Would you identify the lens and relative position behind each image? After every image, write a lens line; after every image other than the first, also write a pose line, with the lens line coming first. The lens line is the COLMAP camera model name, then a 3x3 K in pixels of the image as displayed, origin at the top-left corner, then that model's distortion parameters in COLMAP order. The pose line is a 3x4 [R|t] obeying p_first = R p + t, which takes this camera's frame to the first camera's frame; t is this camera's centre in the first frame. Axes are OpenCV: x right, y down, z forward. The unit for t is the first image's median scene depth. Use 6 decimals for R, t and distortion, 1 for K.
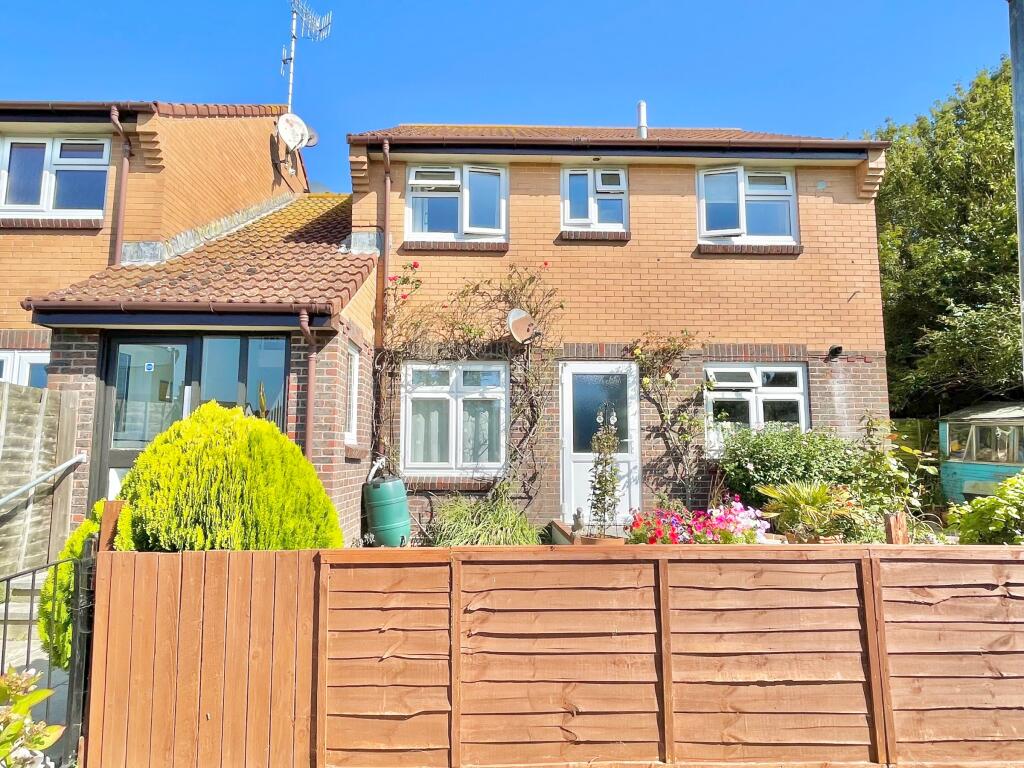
lens RADIAL K [[623.2, 0, 489.0], [0, 623.2, 380.8], [0, 0, 1]] dist [-0.002075, 0.000359]
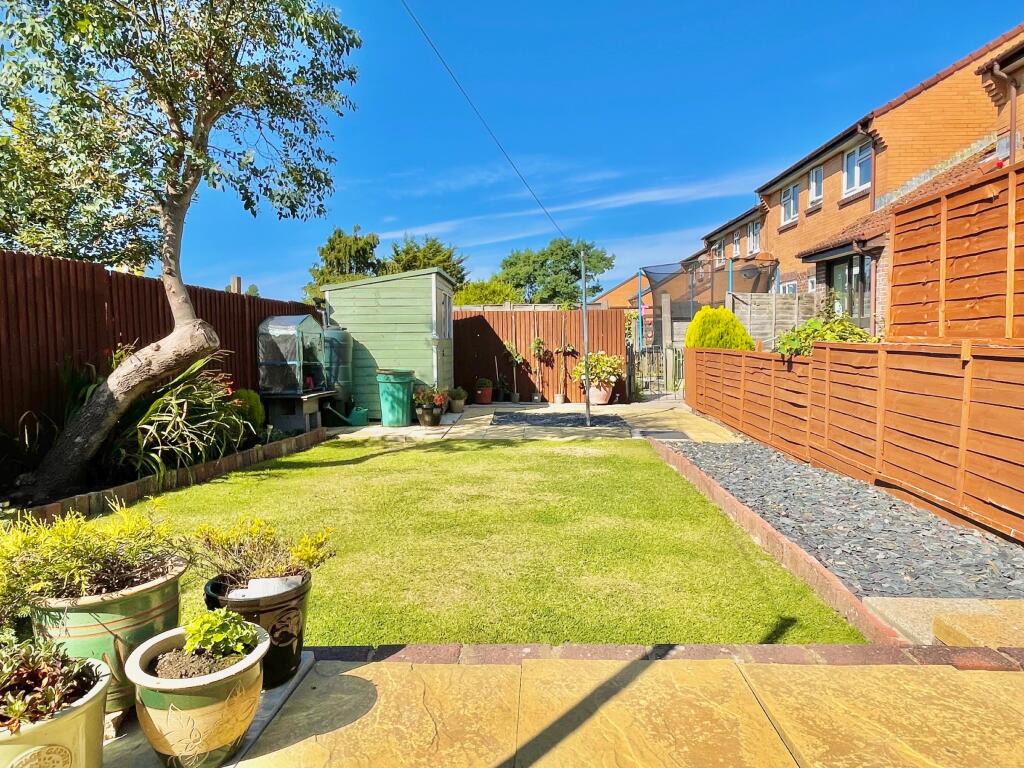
lens RADIAL K [[659.5, 0, 511.8], [0, 659.5, 368.2], [0, 0, 1]] dist [0.005335, 0.004077]
pose [[-0.068635, 0.049785, -0.996399, 1.211896], [0.127082, 0.991054, 0.040764, 0.035918], [0.989515, -0.123827, -0.074347, 0.080182]]
